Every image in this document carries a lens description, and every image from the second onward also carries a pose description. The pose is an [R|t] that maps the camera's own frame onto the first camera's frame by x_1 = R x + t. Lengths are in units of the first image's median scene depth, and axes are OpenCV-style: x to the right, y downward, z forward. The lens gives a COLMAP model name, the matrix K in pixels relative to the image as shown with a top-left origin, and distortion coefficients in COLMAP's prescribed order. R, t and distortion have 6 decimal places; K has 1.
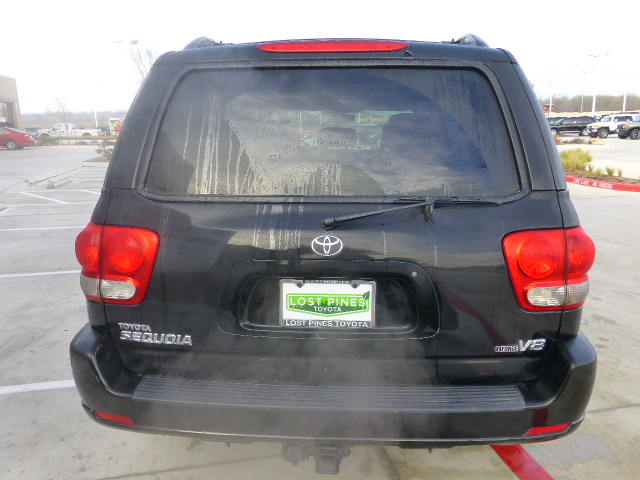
lens RADIAL K [[523.3, 0, 320.0], [0, 523.3, 240.0], [0, 0, 1]] dist [-0.010242, -0.011788]
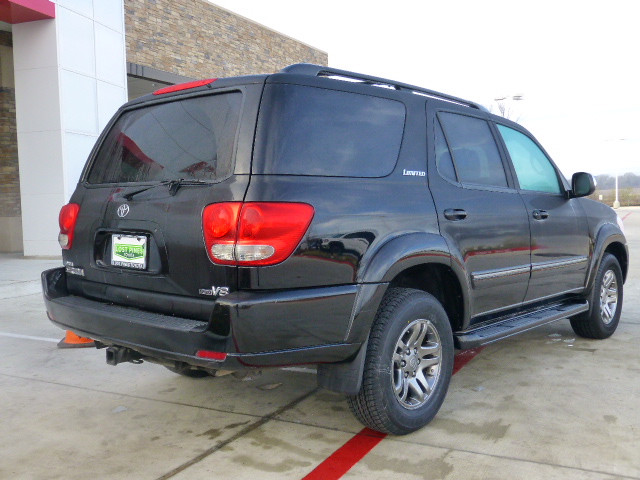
lens RADIAL K [[656.7, 0, 320.0], [0, 656.7, 240.0], [0, 0, 1]] dist [-0.013653, -0.009926]
pose [[0.774927, 0.035412, -0.631058, 1.625988], [-0.129599, 0.986118, -0.103808, 0.213807], [0.618622, 0.162228, 0.768758, -0.118559]]
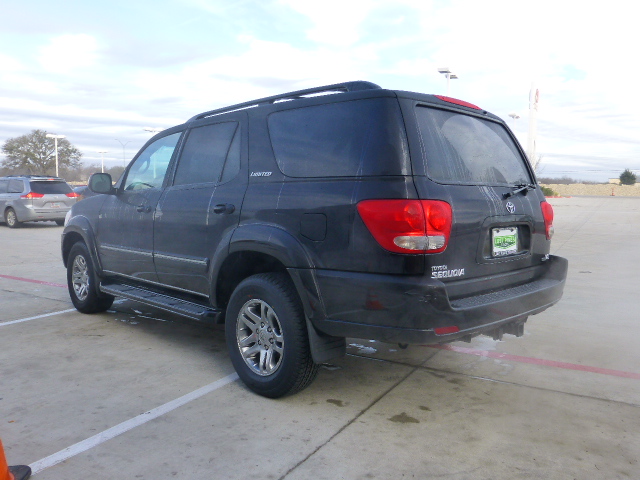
lens RADIAL K [[523.3, 0, 320.0], [0, 523.3, 240.0], [0, 0, 1]] dist [-0.010242, -0.011788]
pose [[0.674608, -0.049296, 0.736528, -1.725380], [0.143889, 0.987410, -0.065704, 0.142518], [-0.724017, 0.150303, 0.673208, 0.249920]]
